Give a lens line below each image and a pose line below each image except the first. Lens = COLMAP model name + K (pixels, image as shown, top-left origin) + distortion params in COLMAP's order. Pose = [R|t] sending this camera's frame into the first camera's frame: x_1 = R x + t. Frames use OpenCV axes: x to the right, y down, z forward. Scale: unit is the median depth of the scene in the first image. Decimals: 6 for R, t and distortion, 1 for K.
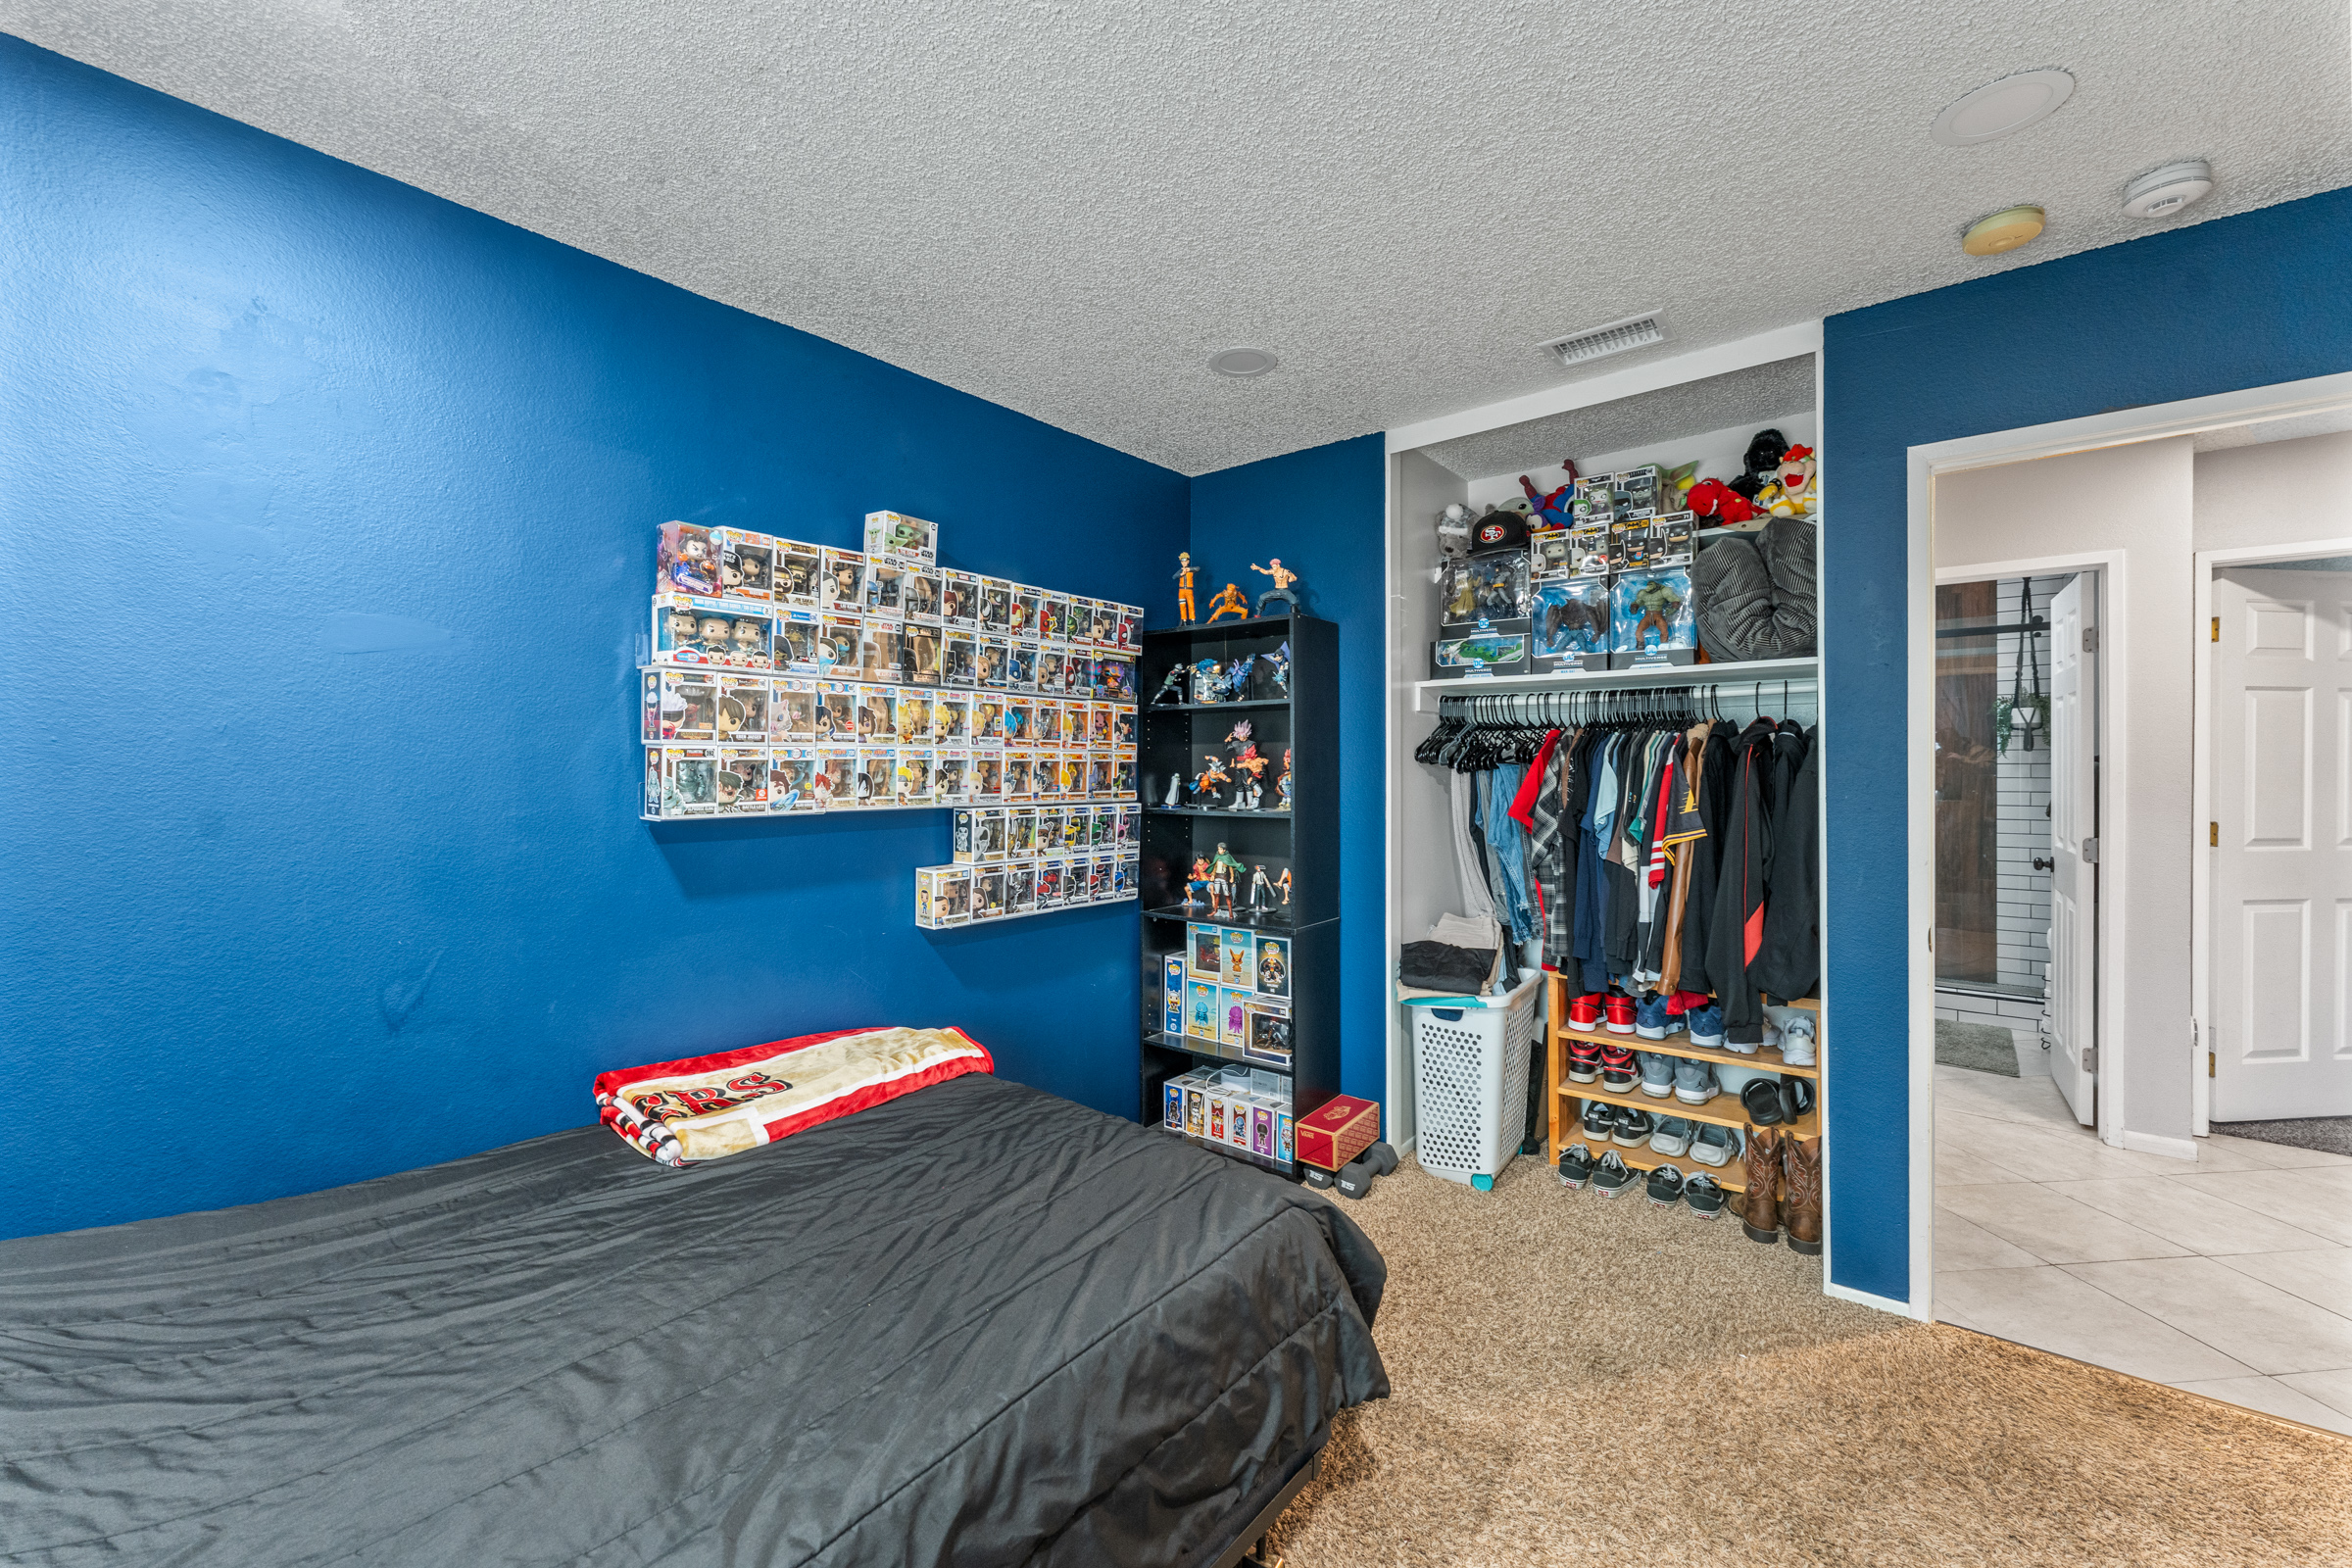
lens RADIAL K [[946.2, 0, 1172.3], [0, 946.2, 757.2], [0, 0, 1]] dist [-0.000197, -0.000551]
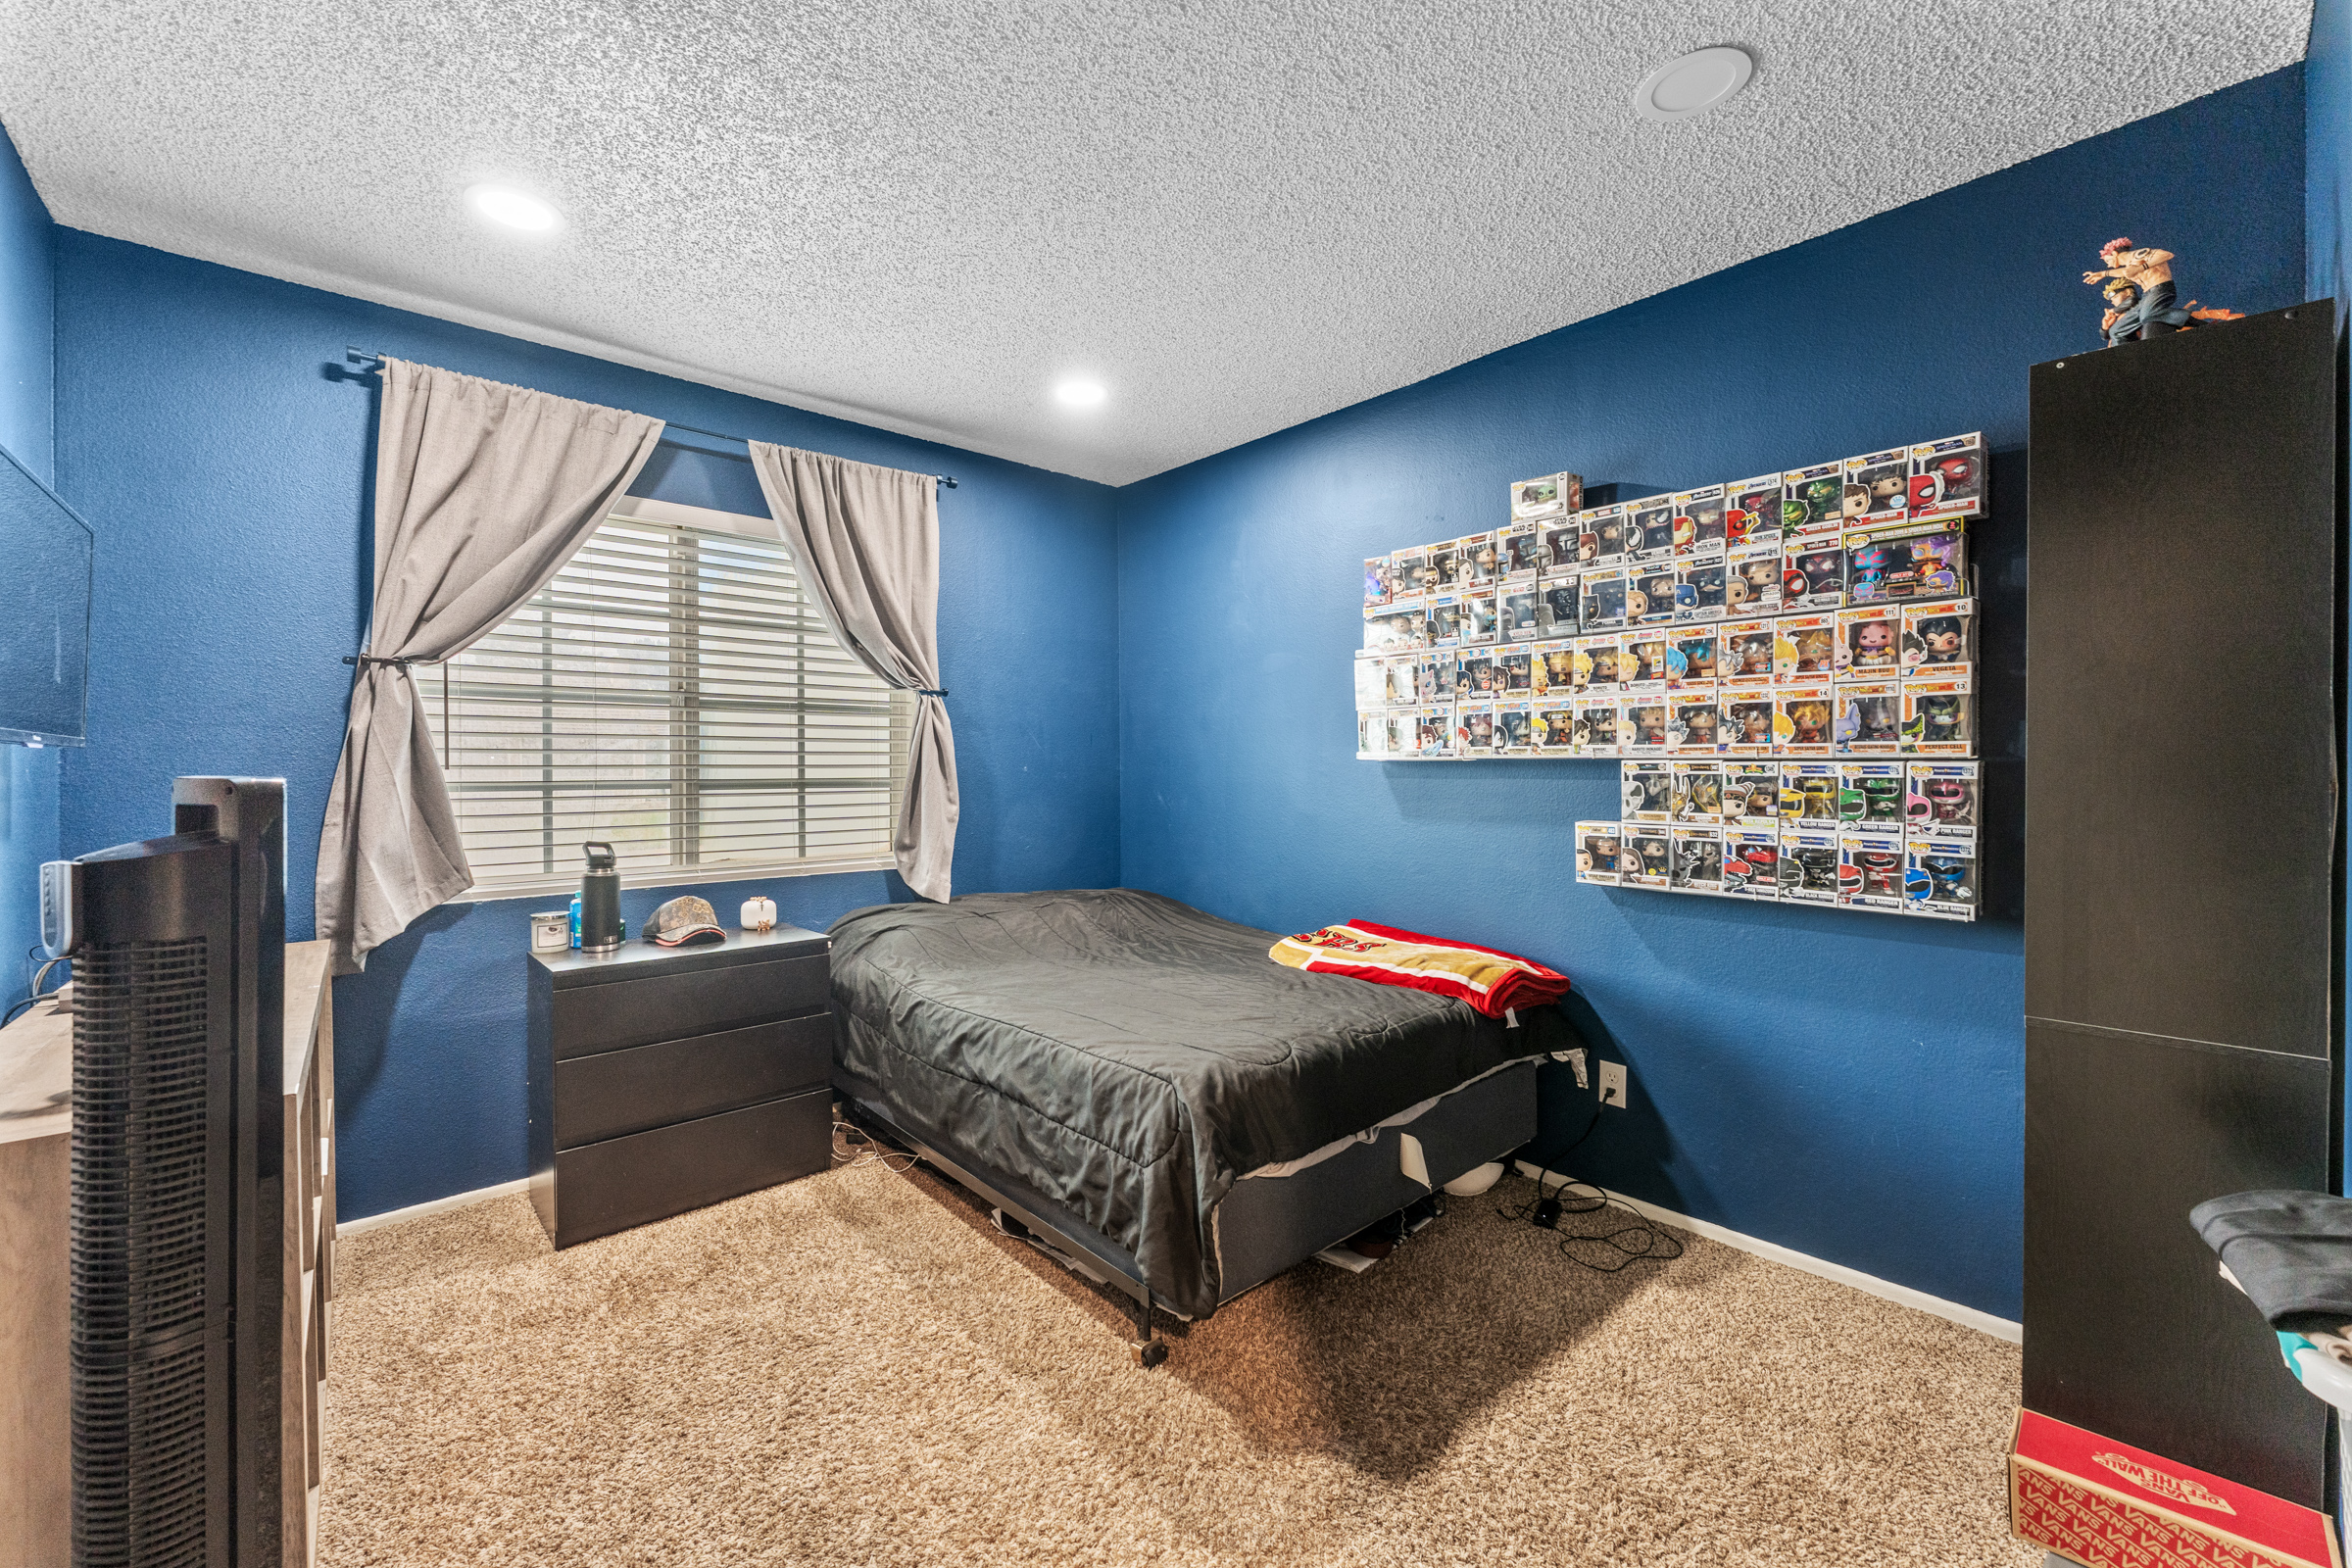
lens RADIAL K [[946.2, 0, 1172.3], [0, 946.2, 757.2], [0, 0, 1]] dist [-0.000197, -0.000551]
pose [[-0.167363, -0.004606, -0.985885, 0.747170], [0.012885, 0.999893, -0.006858, 0.050436], [0.985811, -0.013851, -0.167286, 0.710858]]
